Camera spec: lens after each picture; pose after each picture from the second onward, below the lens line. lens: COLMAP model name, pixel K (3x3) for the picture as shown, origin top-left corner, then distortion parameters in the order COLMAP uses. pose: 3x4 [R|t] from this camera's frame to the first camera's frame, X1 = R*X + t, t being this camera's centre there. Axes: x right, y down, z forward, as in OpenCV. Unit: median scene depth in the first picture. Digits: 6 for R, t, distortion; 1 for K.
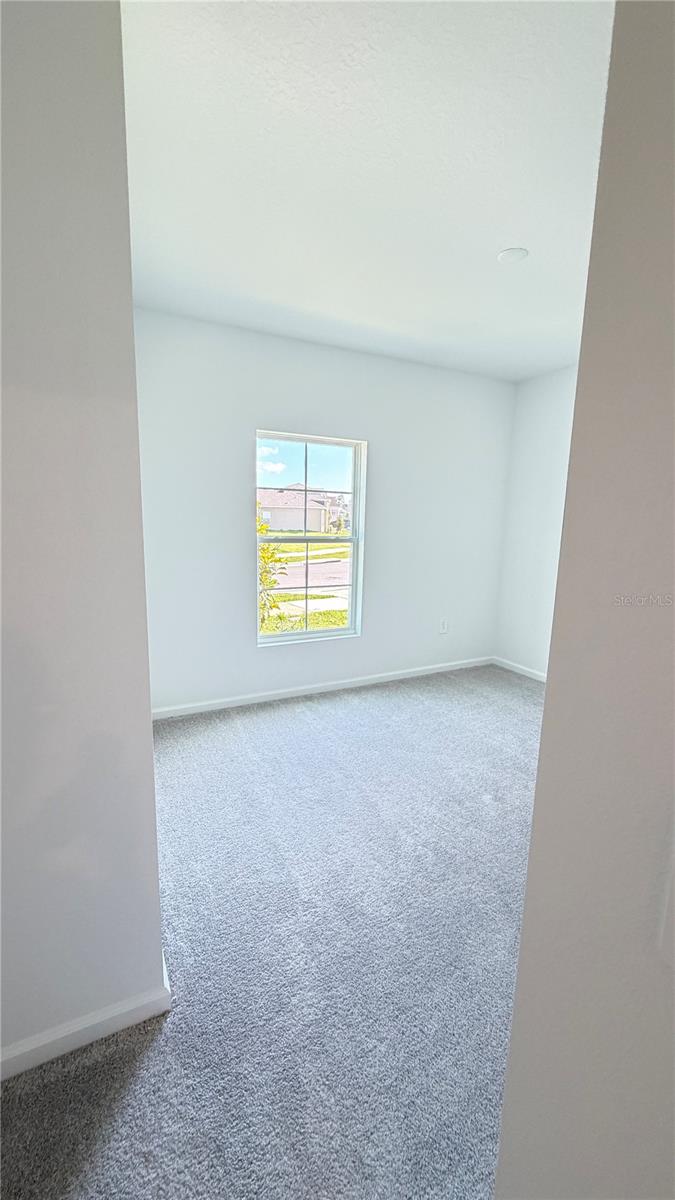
lens RADIAL K [[478.7, 0, 342.9], [0, 478.7, 595.1], [0, 0, 1]] dist [0.001807, 0.000467]
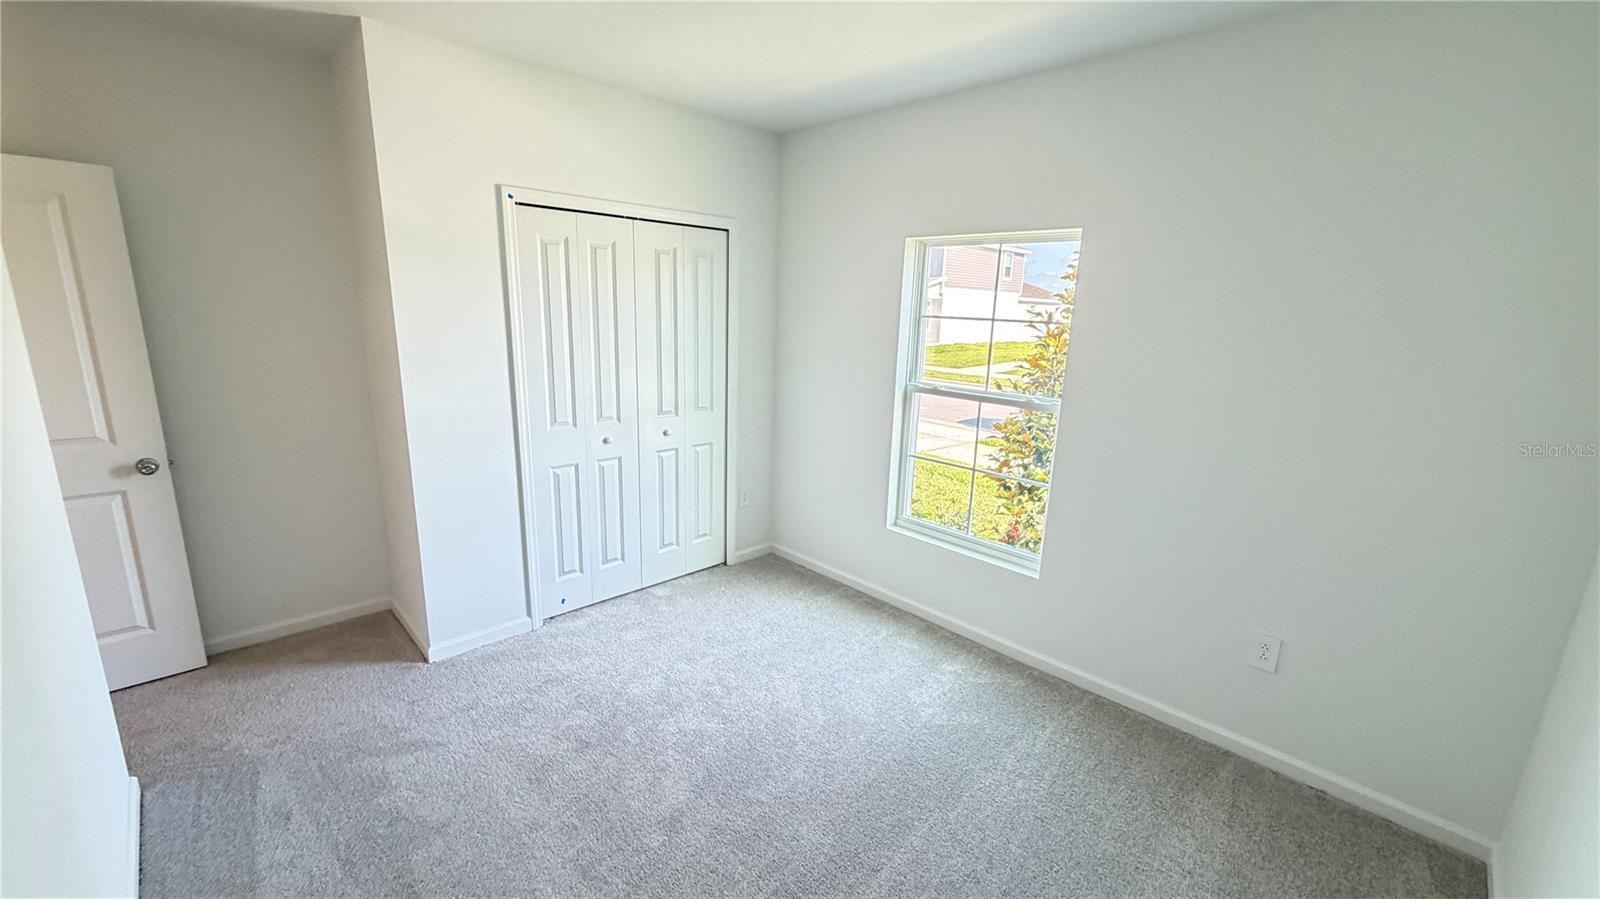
lens RADIAL K [[638.3, 0, 798.3], [0, 638.3, 446.8], [0, 0, 1]] dist [0.001807, 0.000467]
pose [[0.289164, 0.197293, -0.936728, 0.613932], [-0.180159, 0.972262, 0.149163, -0.123817], [0.940174, 0.125628, 0.316688, 0.470698]]
